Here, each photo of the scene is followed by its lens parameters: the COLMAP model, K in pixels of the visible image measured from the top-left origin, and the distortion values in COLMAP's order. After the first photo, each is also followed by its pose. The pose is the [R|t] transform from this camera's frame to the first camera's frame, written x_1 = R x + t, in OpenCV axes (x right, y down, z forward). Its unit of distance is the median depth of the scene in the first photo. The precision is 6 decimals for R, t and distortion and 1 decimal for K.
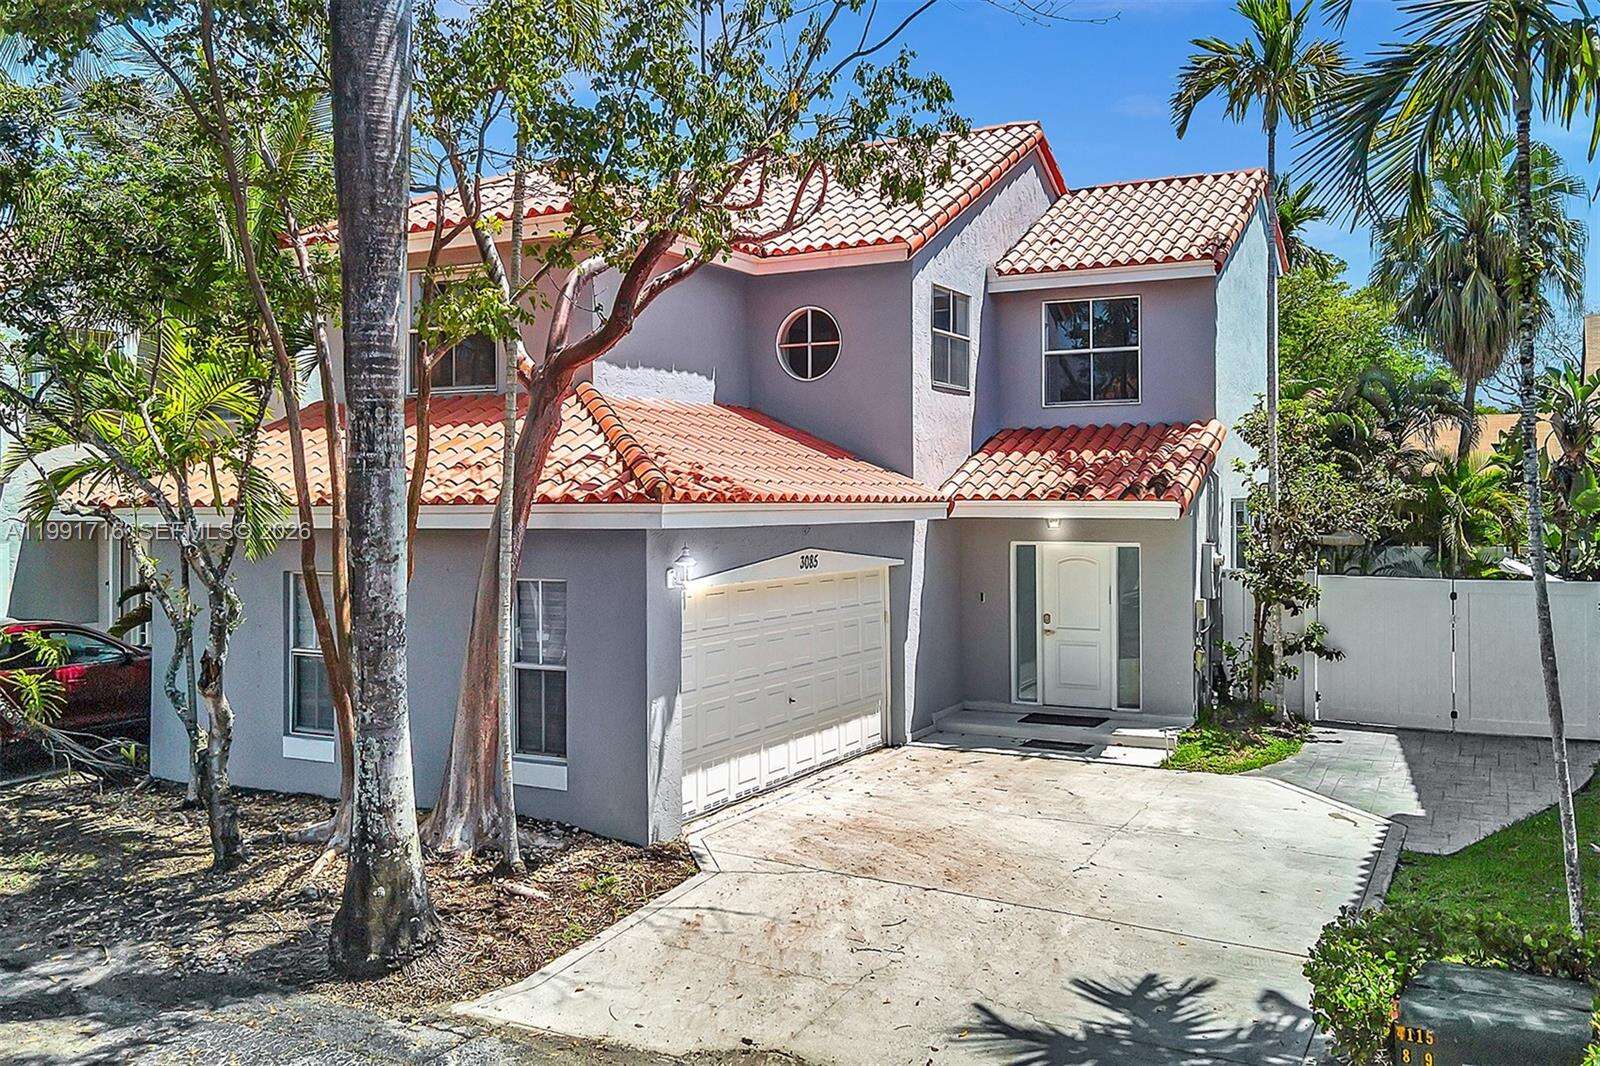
lens RADIAL K [[1358.1, 0, 800.0], [0, 1358.1, 533.0], [0, 0, 1]] dist [0.018481, -0.000742]
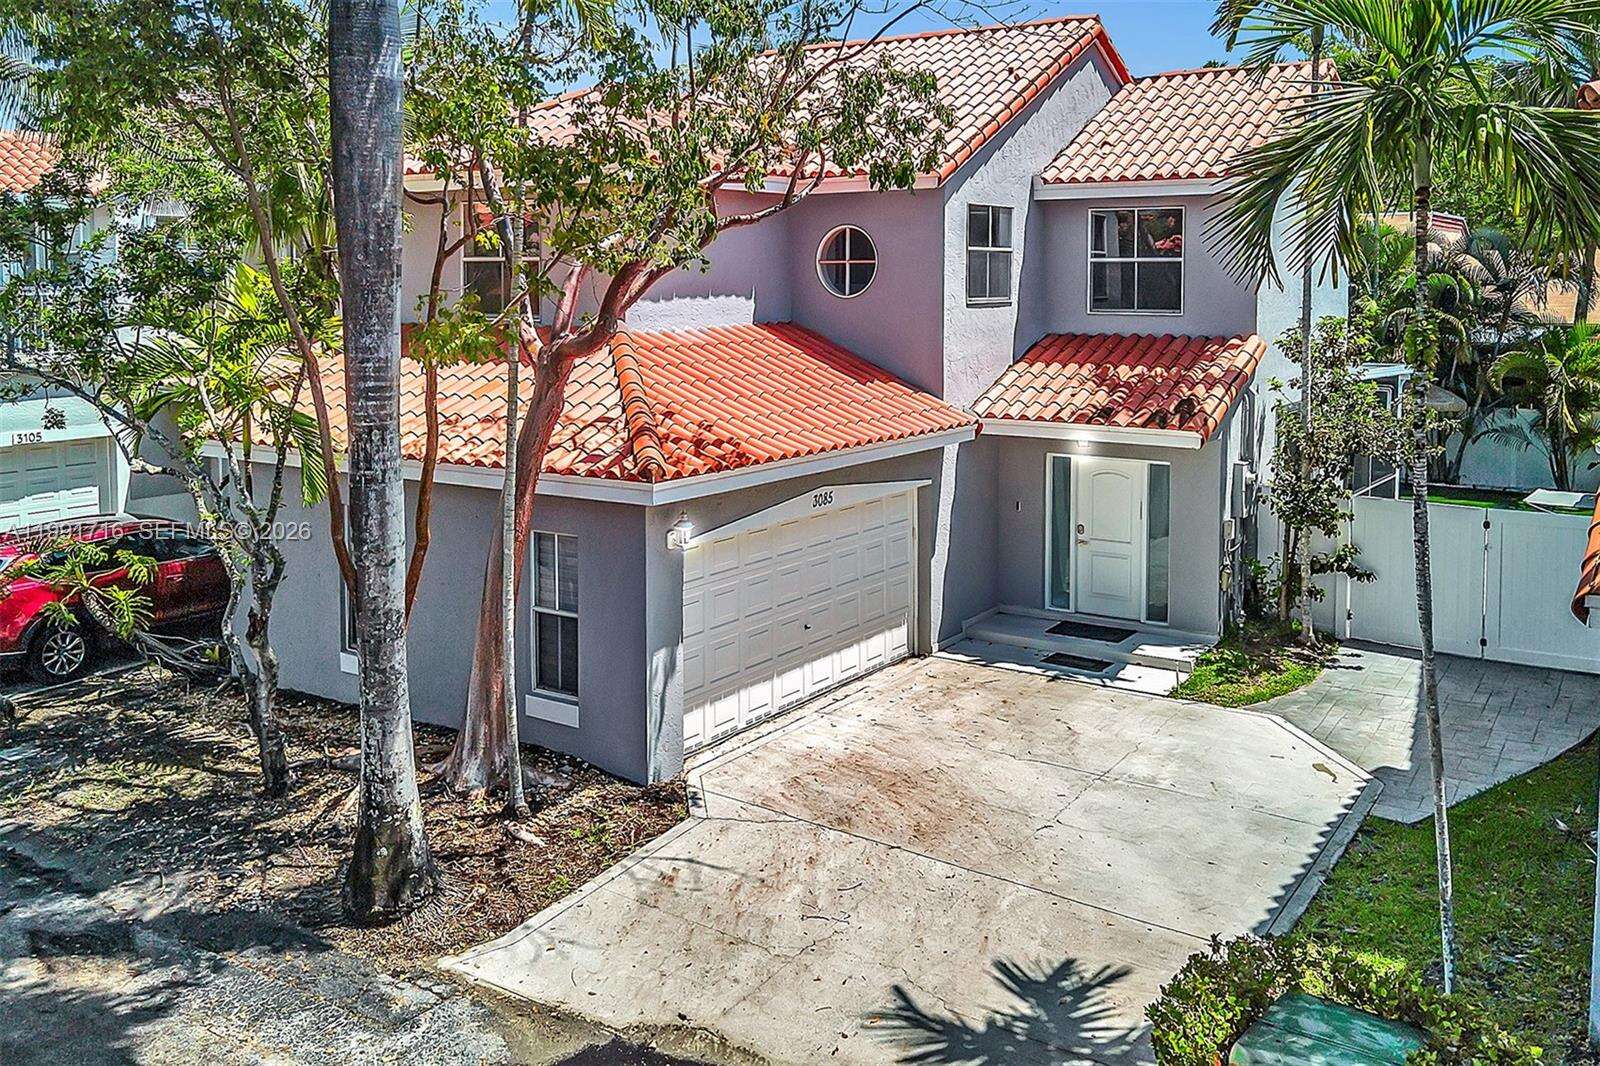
lens RADIAL K [[1381.5, 0, 802.3], [0, 1381.5, 399.2], [0, 0, 1]] dist [0.008068, 0.008171]
pose [[0.994776, 0.013450, -0.101193, 0.123179], [-0.007401, 0.998176, 0.059914, -0.150599], [0.101814, -0.058852, 0.993061, -0.072323]]
